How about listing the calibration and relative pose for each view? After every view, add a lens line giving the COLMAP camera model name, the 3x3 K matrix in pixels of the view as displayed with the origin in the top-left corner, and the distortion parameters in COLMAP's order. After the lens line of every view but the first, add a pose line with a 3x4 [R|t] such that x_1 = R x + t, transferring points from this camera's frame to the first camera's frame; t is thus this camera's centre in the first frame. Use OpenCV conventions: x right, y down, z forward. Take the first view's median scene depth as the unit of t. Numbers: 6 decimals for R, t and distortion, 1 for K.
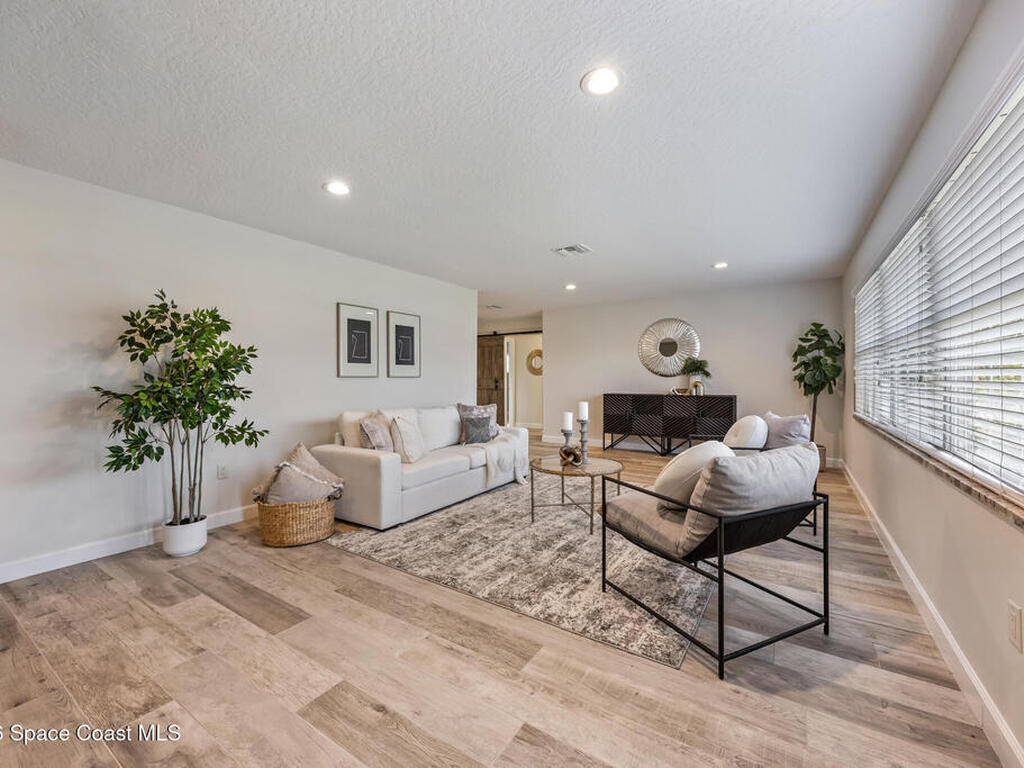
lens RADIAL K [[438.6, 0, 511.6], [0, 438.6, 379.6], [0, 0, 1]] dist [0.002736, 0.000433]
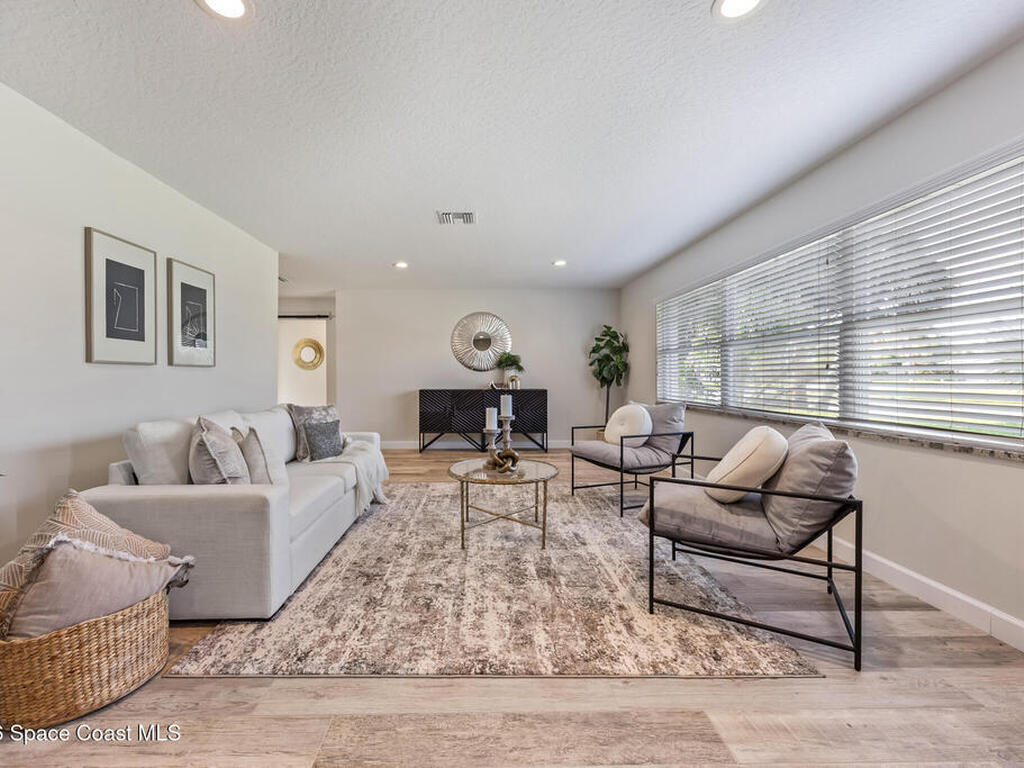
lens RADIAL K [[448.2, 0, 510.1], [0, 448.2, 375.5], [0, 0, 1]] dist [0.002382, 0.000113]
pose [[0.827406, 0.001554, 0.561602, -0.371554], [0.001664, 0.999985, -0.005219, 0.019935], [-0.561602, 0.005253, 0.827391, 0.319709]]
